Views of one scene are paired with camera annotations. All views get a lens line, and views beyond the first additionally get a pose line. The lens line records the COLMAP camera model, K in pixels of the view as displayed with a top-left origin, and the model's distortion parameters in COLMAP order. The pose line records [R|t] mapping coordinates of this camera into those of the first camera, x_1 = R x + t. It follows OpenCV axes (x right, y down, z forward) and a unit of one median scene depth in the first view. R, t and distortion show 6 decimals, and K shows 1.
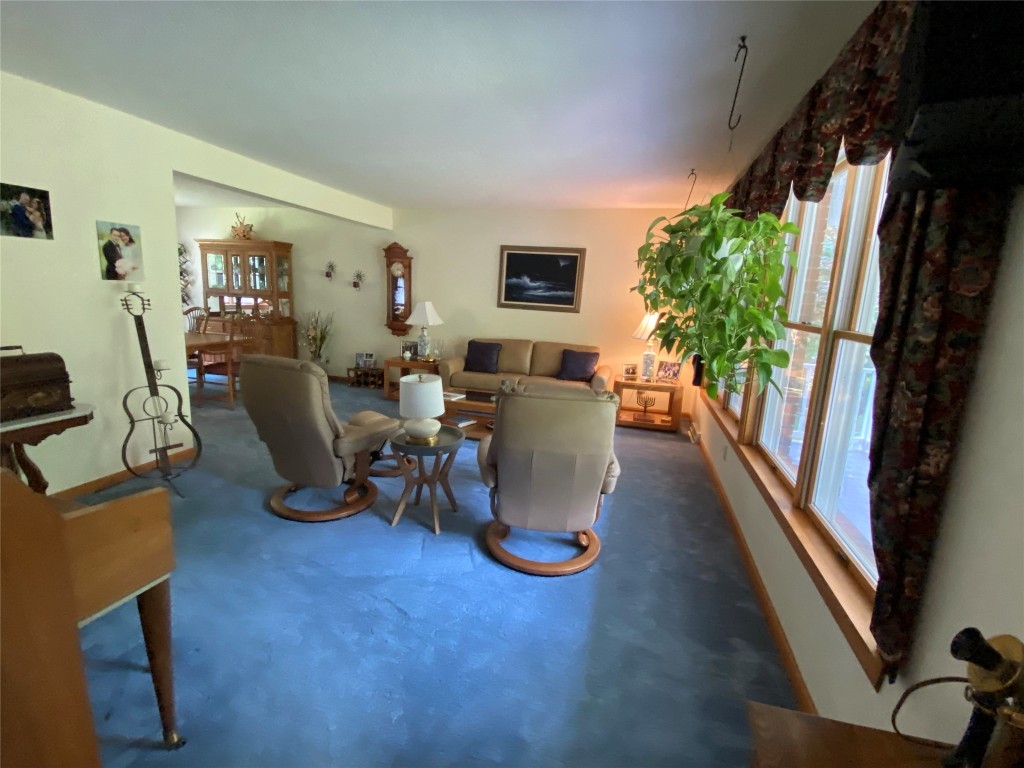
lens RADIAL K [[479.0, 0, 511.9], [0, 479.0, 382.7], [0, 0, 1]] dist [-0.000283, 0.000075]
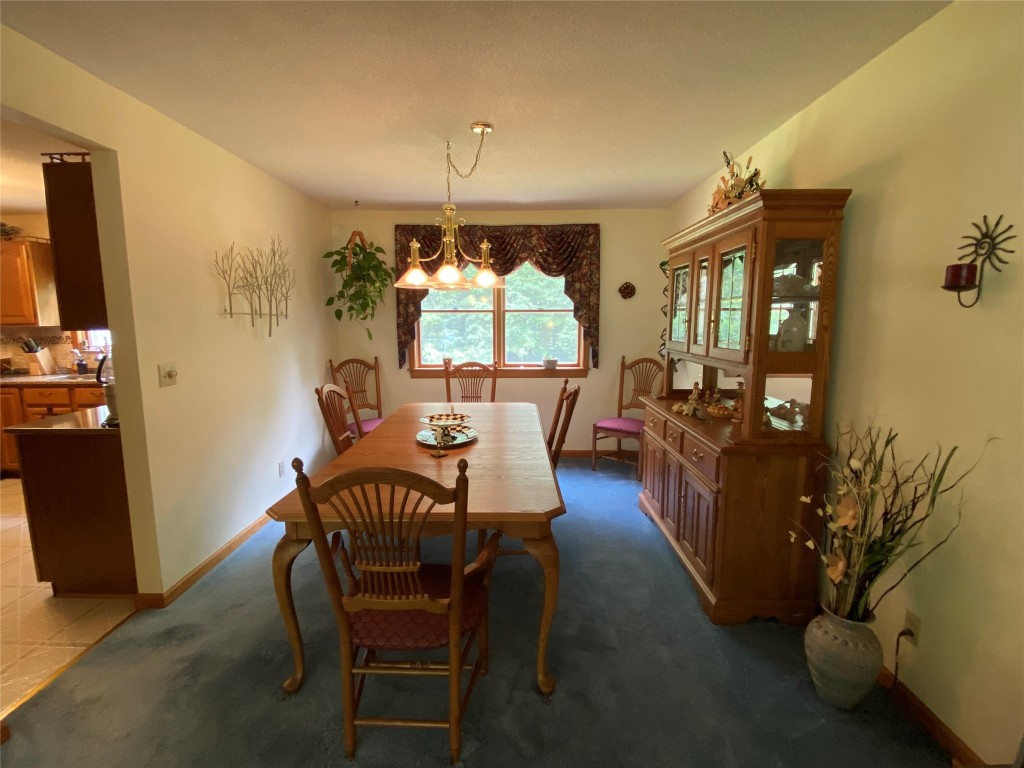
lens RADIAL K [[479.0, 0, 511.2], [0, 479.0, 380.7], [0, 0, 1]] dist [-0.000283, 0.000075]
pose [[0.247943, 0.085980, -0.964952, -0.216772], [-0.165885, 0.985111, 0.045152, -0.153619], [0.954467, 0.148876, 0.258514, 0.747163]]
